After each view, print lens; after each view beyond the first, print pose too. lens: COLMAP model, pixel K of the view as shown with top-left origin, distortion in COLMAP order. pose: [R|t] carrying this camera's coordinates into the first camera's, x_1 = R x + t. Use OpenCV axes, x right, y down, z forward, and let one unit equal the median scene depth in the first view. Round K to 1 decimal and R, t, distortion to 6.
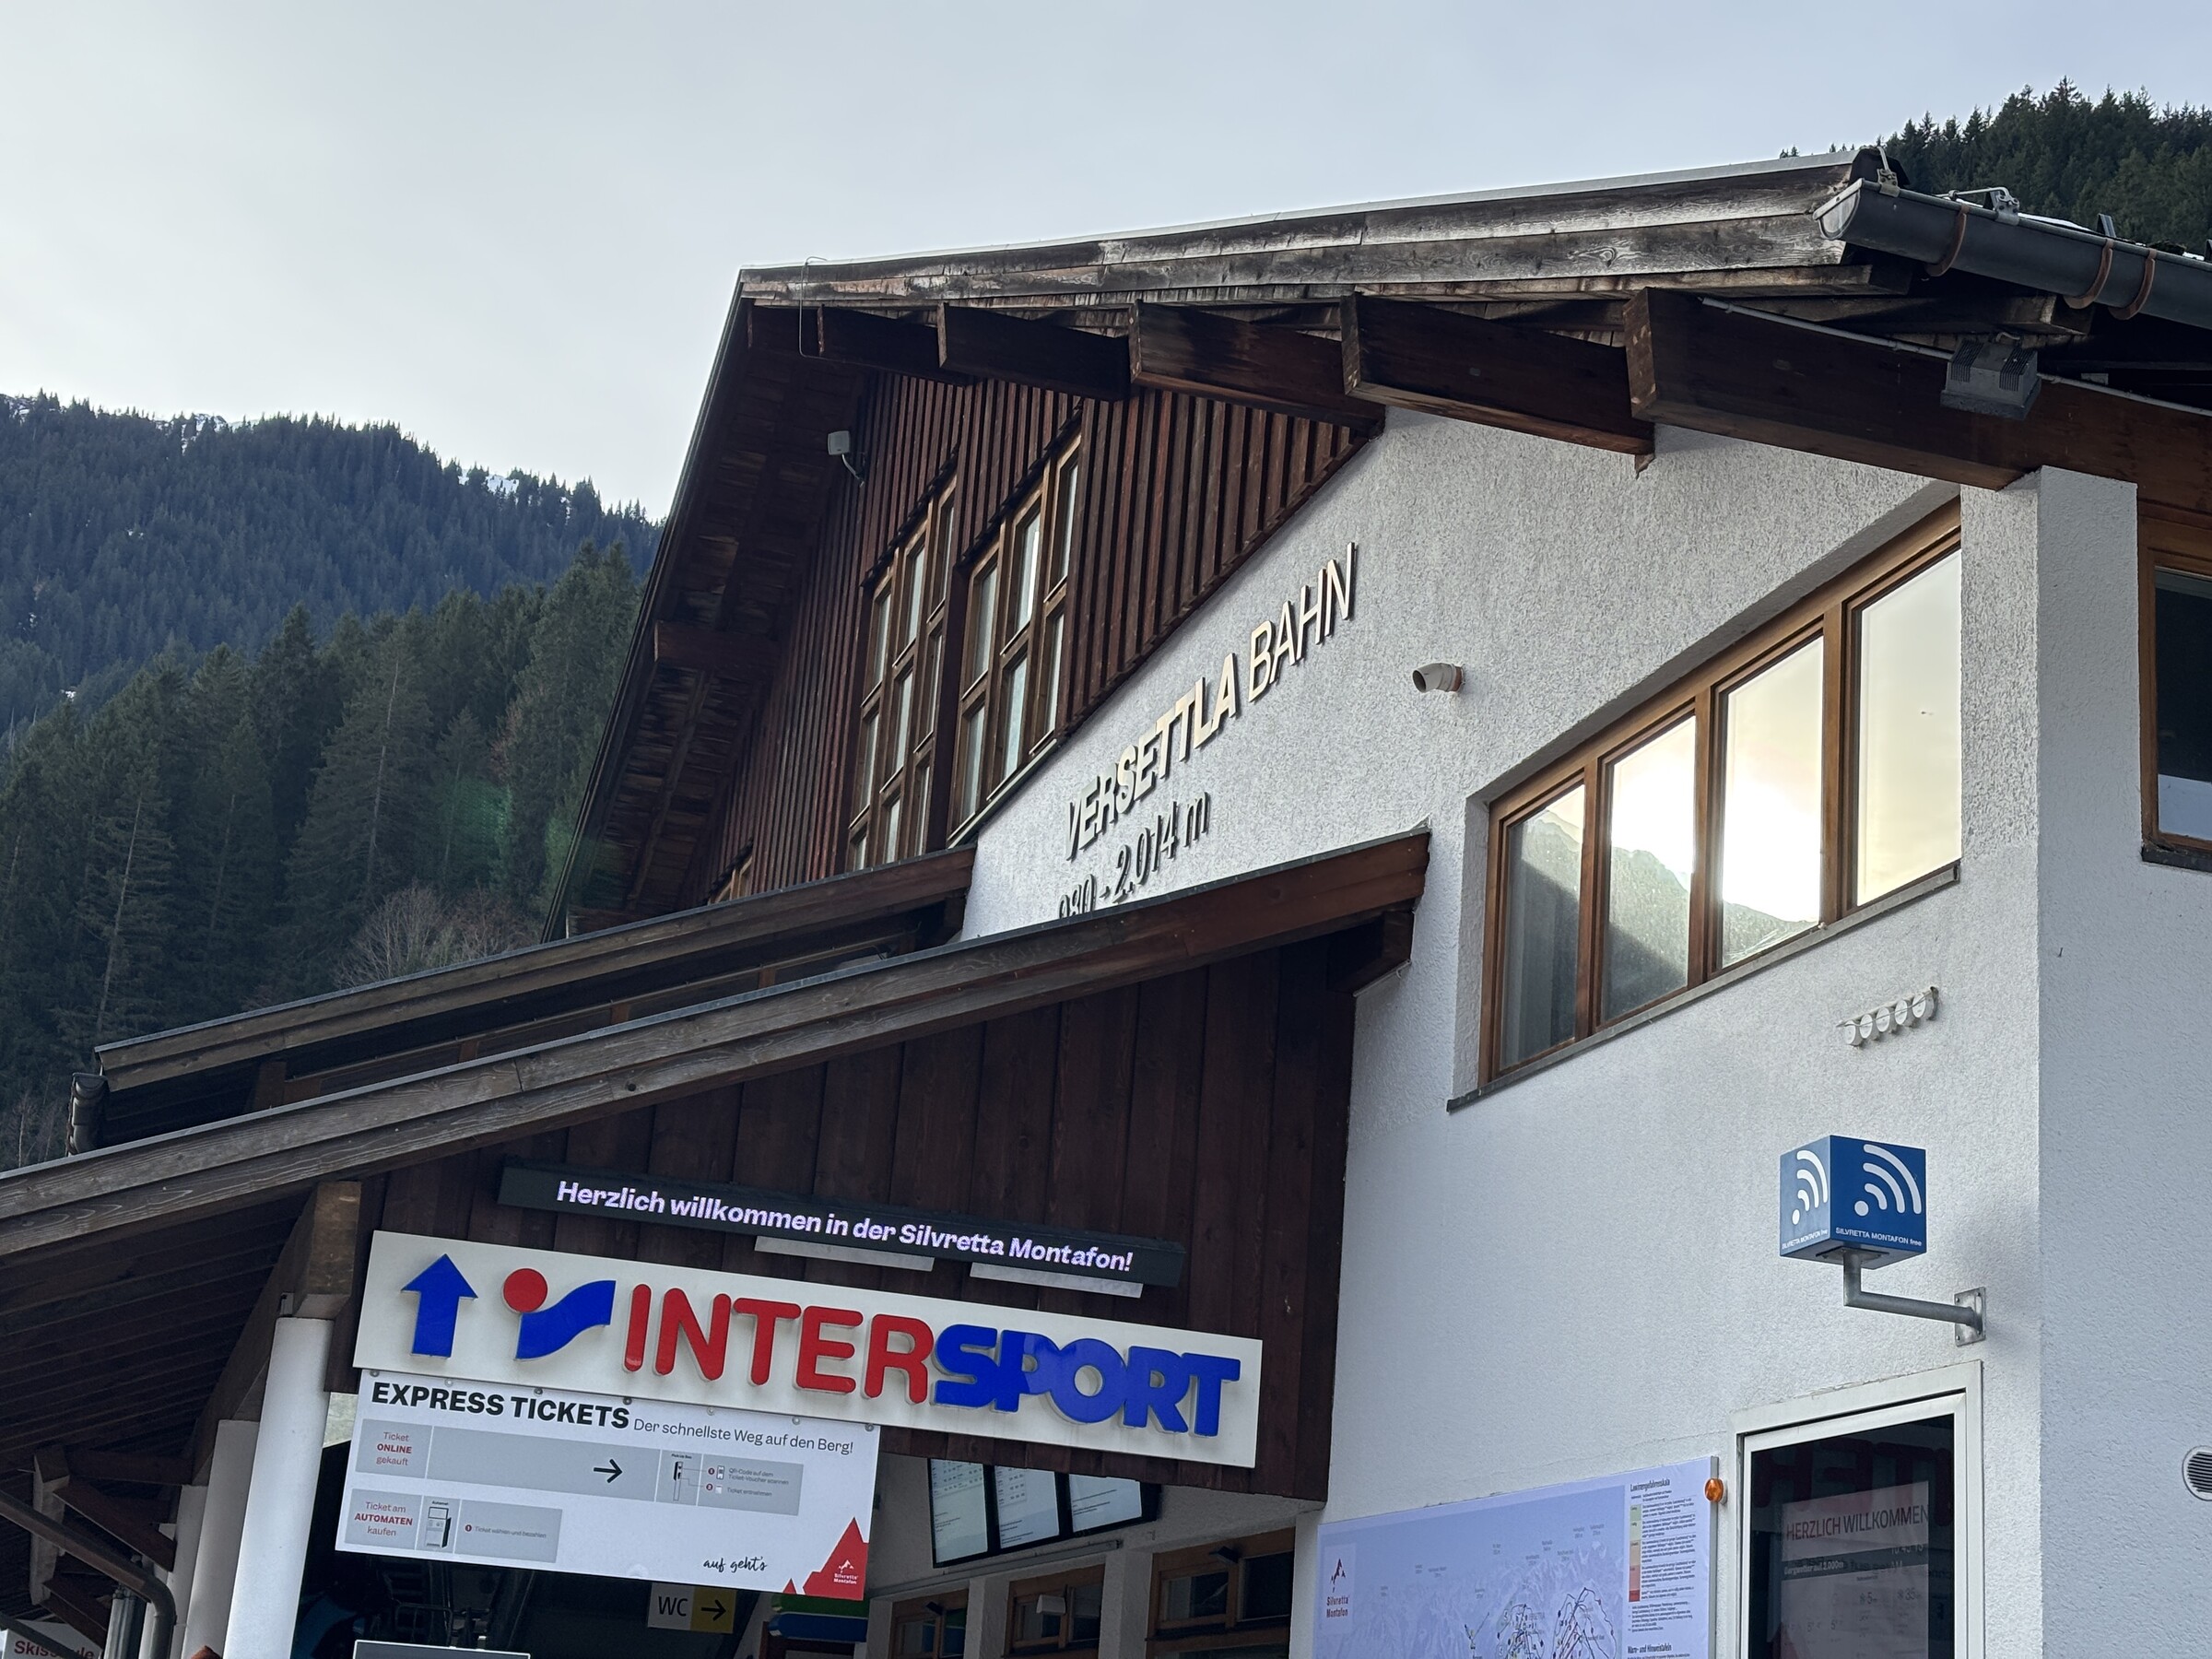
lens RADIAL K [[3354.8, 0, 1106.0], [0, 3354.8, 829.5], [0, 0, 1]] dist [0.159604, -0.051686]
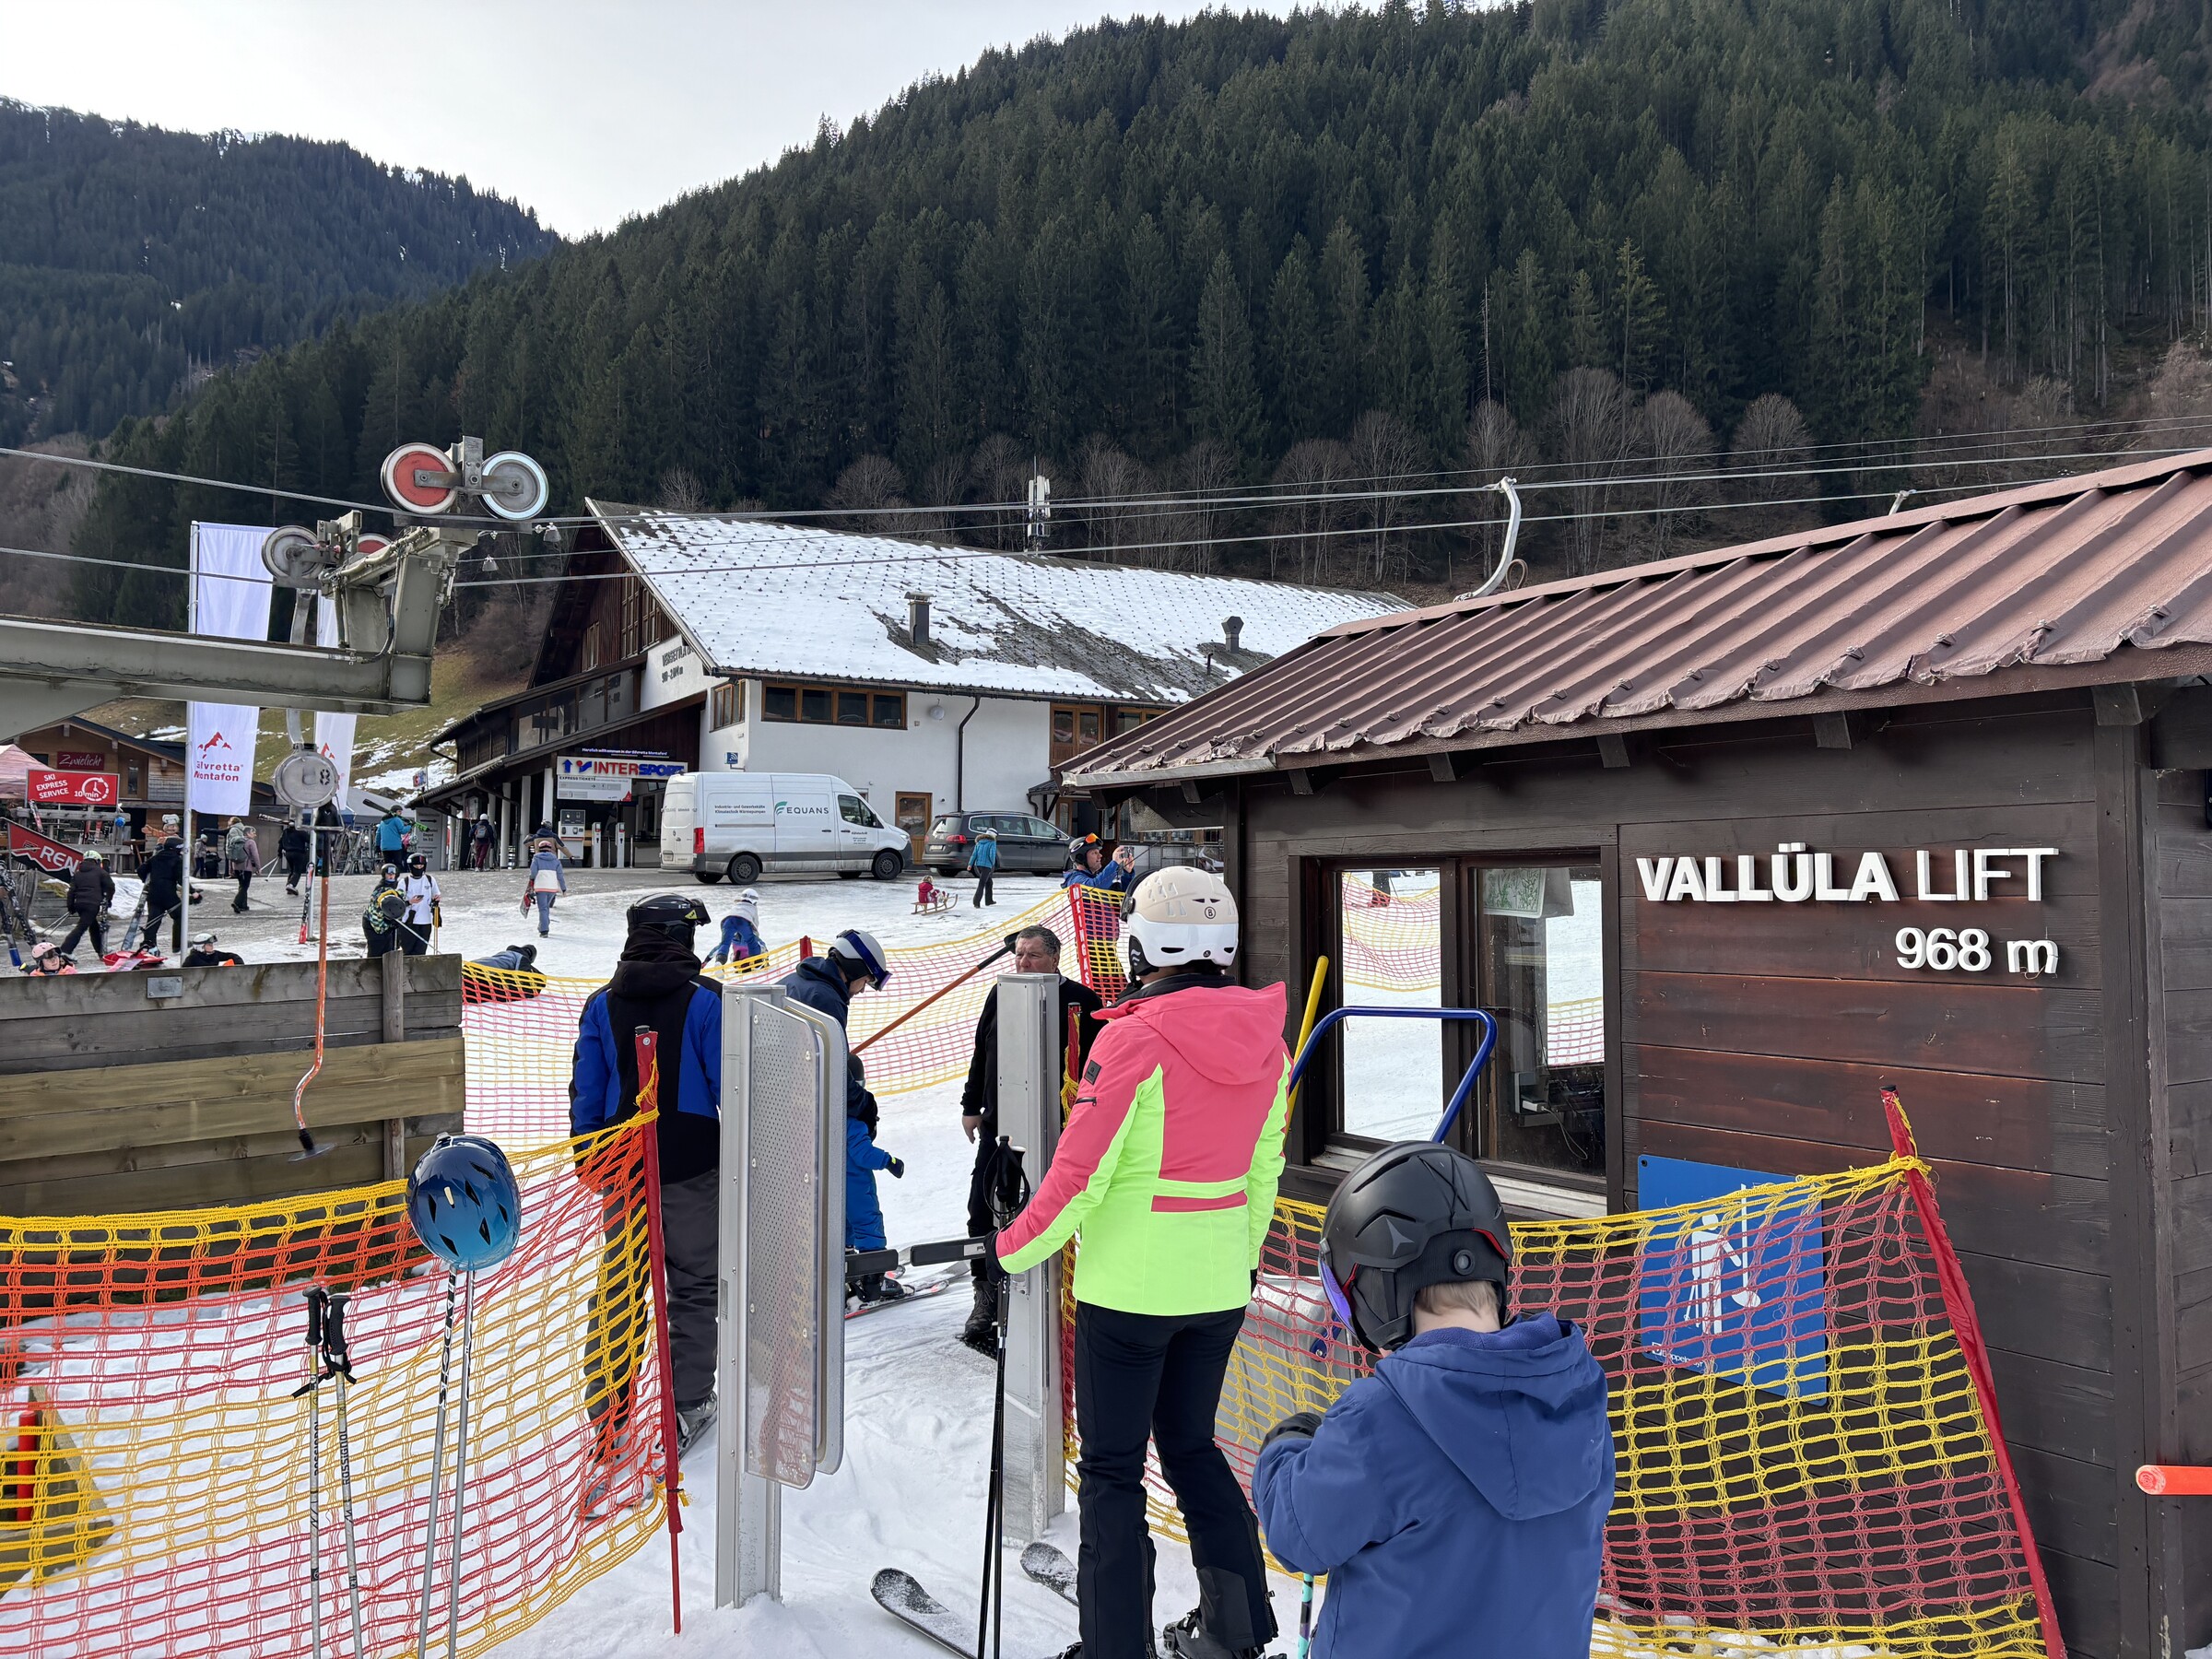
lens RADIAL K [[1665.4, 0, 1106.0], [0, 1665.4, 829.5], [0, 0, 1]] dist [0.049067, -0.036598]
pose [[0.981927, -0.058689, 0.179933, 0.014671], [0.009494, 0.964783, 0.262876, -0.033986], [-0.189024, -0.256416, 0.947903, -0.137003]]
